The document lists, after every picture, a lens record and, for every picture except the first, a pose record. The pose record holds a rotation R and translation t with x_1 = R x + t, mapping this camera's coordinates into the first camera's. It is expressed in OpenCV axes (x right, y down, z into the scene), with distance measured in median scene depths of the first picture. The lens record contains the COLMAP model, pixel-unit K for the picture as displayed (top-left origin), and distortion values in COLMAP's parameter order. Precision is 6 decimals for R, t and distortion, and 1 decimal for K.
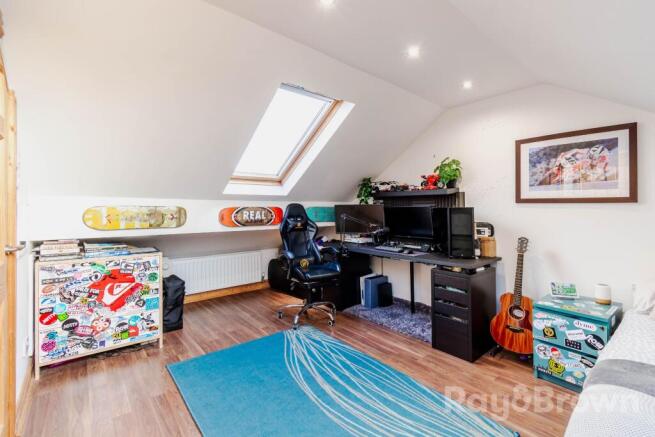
lens RADIAL K [[298.1, 0, 327.9], [0, 298.1, 213.5], [0, 0, 1]] dist [-0.001610, -0.000325]
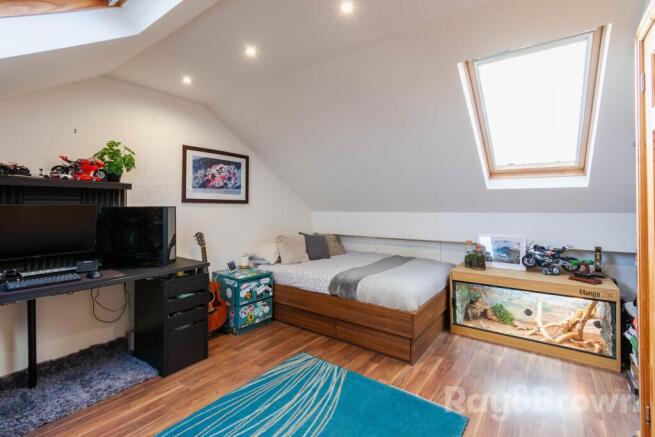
lens RADIAL K [[298.1, 0, 339.9], [0, 298.1, 203.1], [0, 0, 1]] dist [-0.001610, -0.000325]
pose [[-0.257976, 0.006096, 0.966132, -0.633750], [0.012103, 0.999922, -0.003078, -0.024746], [-0.966076, 0.010899, -0.258030, 0.816774]]
